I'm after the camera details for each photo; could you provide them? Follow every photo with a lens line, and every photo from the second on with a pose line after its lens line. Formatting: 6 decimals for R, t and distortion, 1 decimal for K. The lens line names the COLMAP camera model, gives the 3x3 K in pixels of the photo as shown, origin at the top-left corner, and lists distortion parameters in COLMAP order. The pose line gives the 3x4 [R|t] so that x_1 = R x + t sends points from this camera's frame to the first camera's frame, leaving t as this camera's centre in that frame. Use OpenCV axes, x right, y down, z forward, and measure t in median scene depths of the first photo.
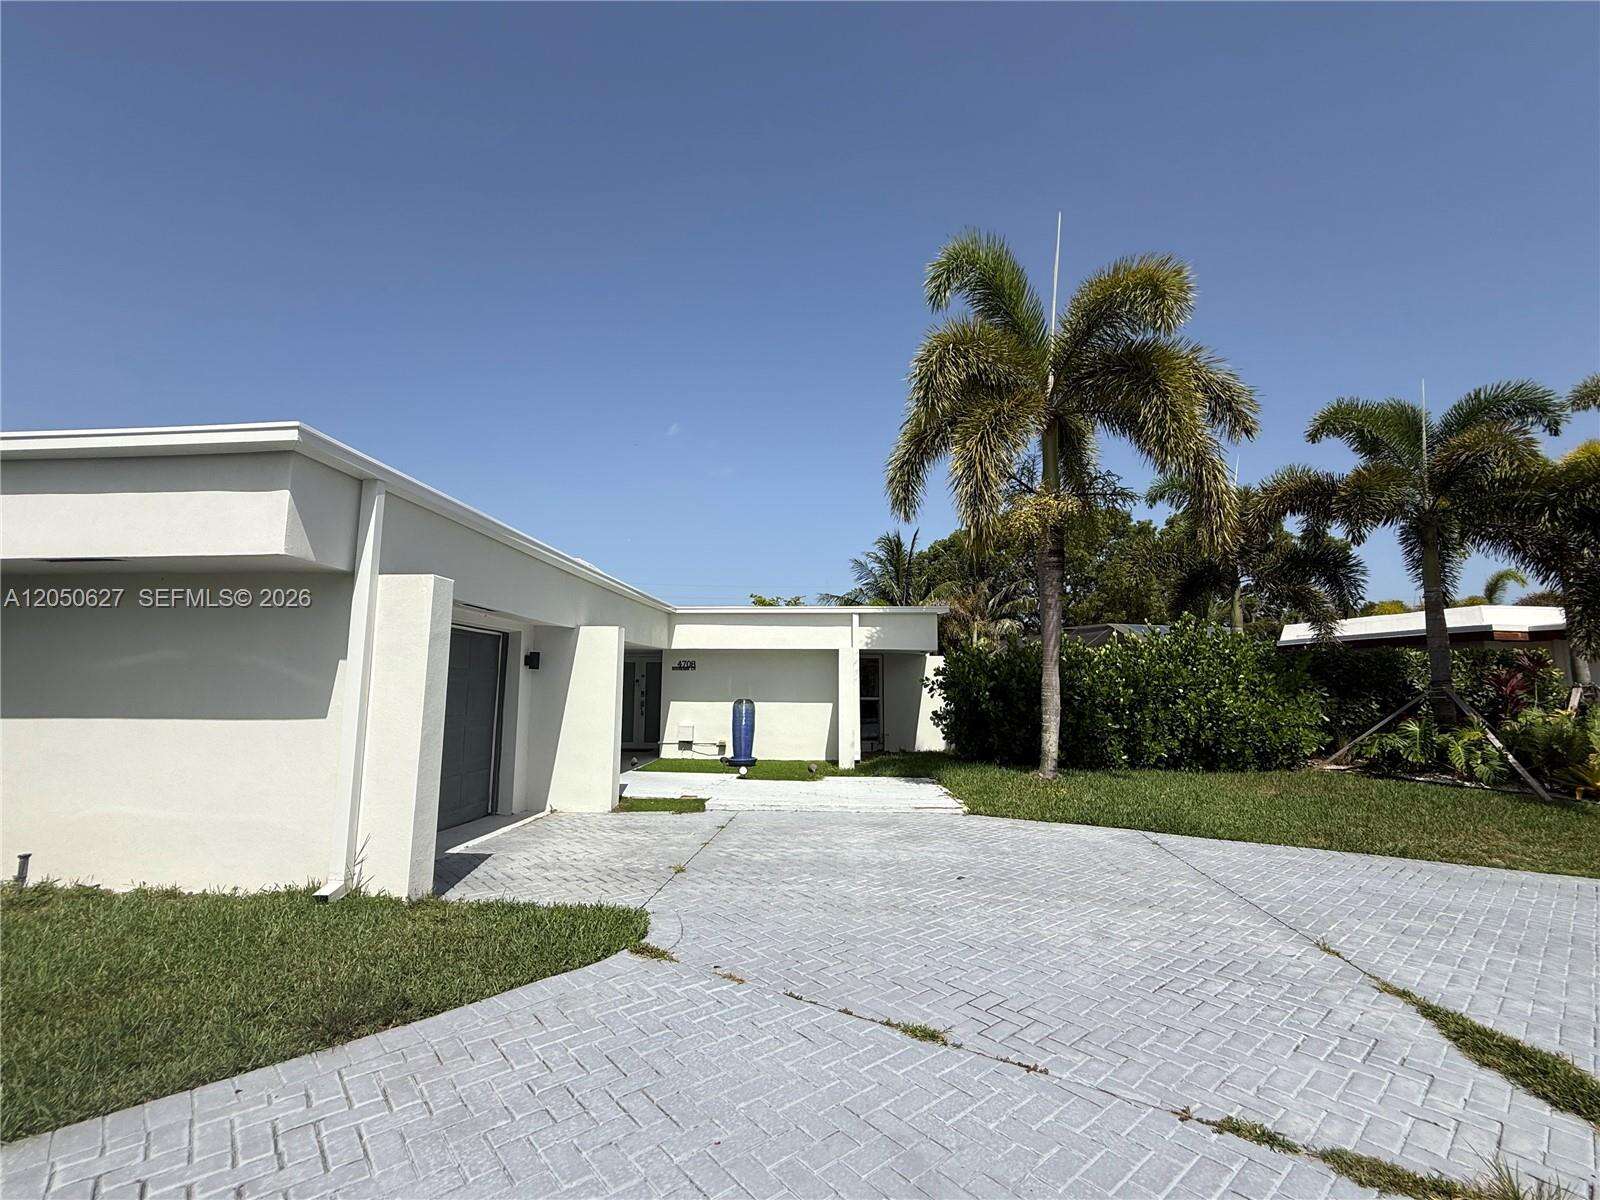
lens RADIAL K [[684.9, 0, 800.0], [0, 684.9, 600.0], [0, 0, 1]] dist [0.000881, -0.000013]
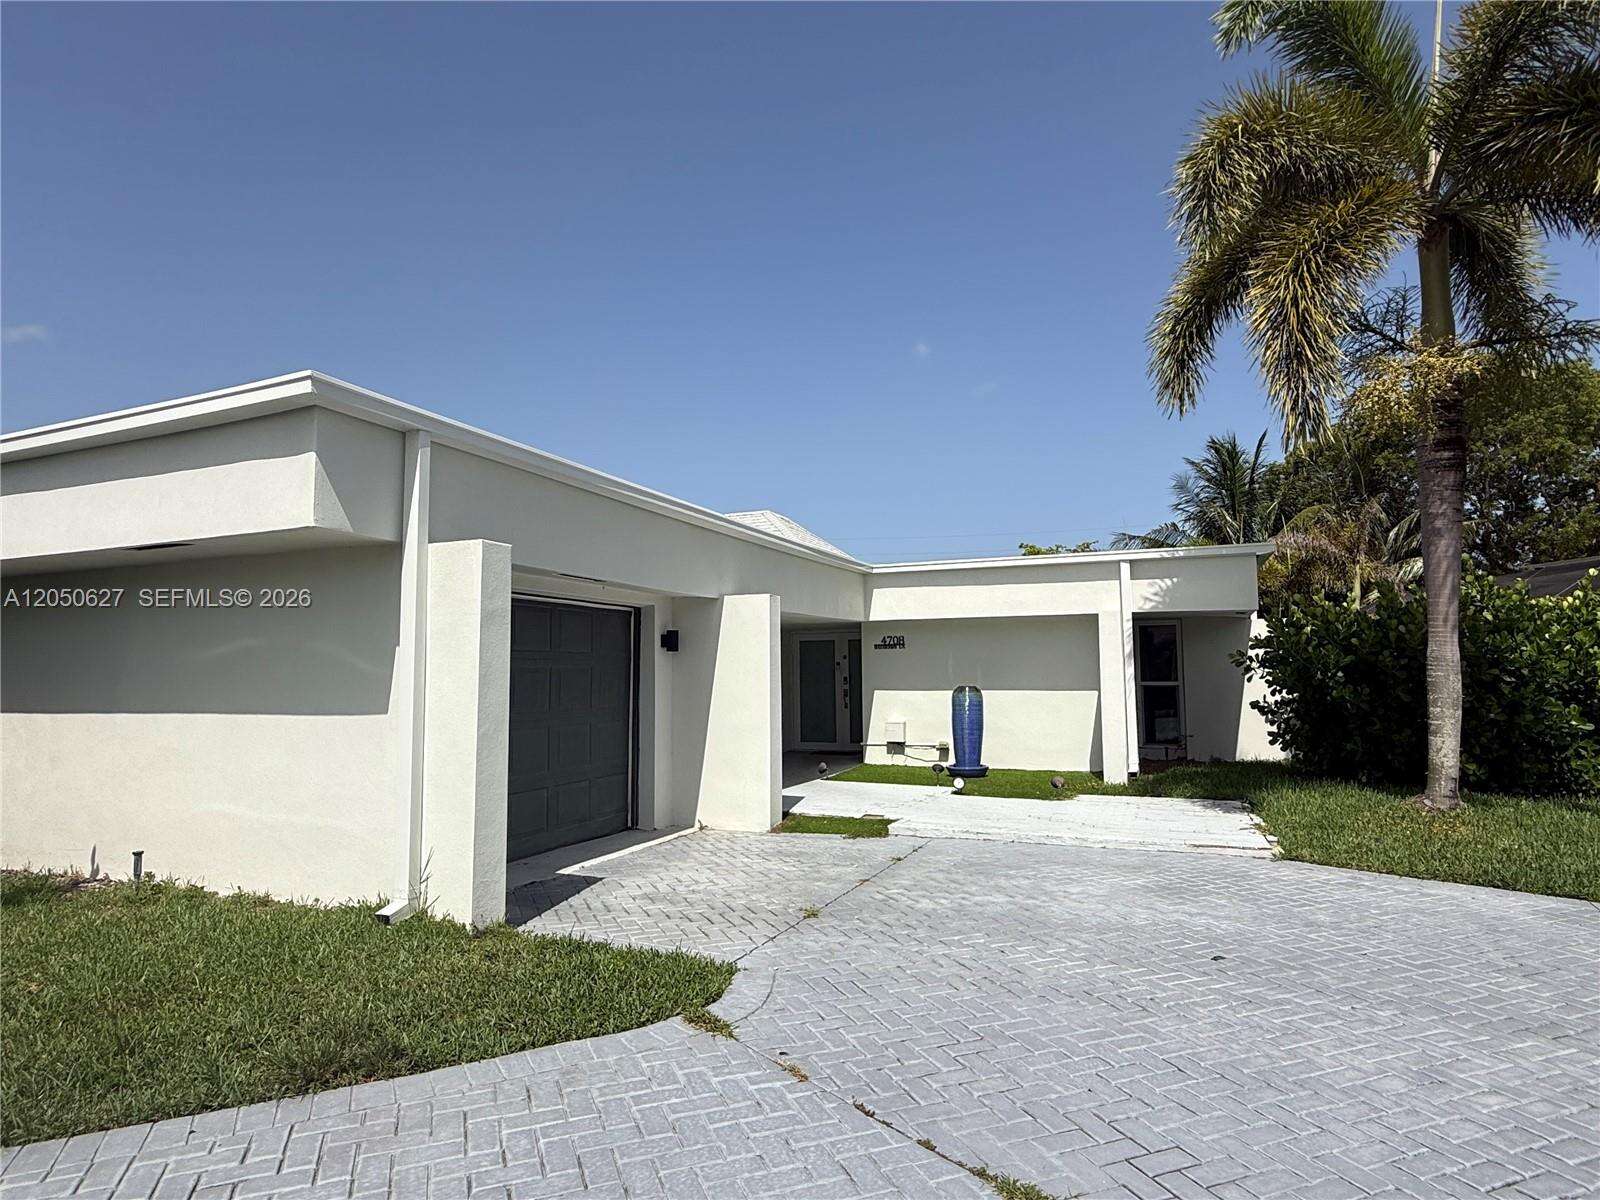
lens RADIAL K [[902.8, 0, 800.0], [0, 902.8, 600.0], [0, 0, 1]] dist [0.000806, 0.000260]
pose [[0.945489, -0.039665, -0.323230, 0.097012], [0.055267, 0.997701, 0.039229, 0.007853], [0.320931, -0.054955, 0.945507, 0.053929]]
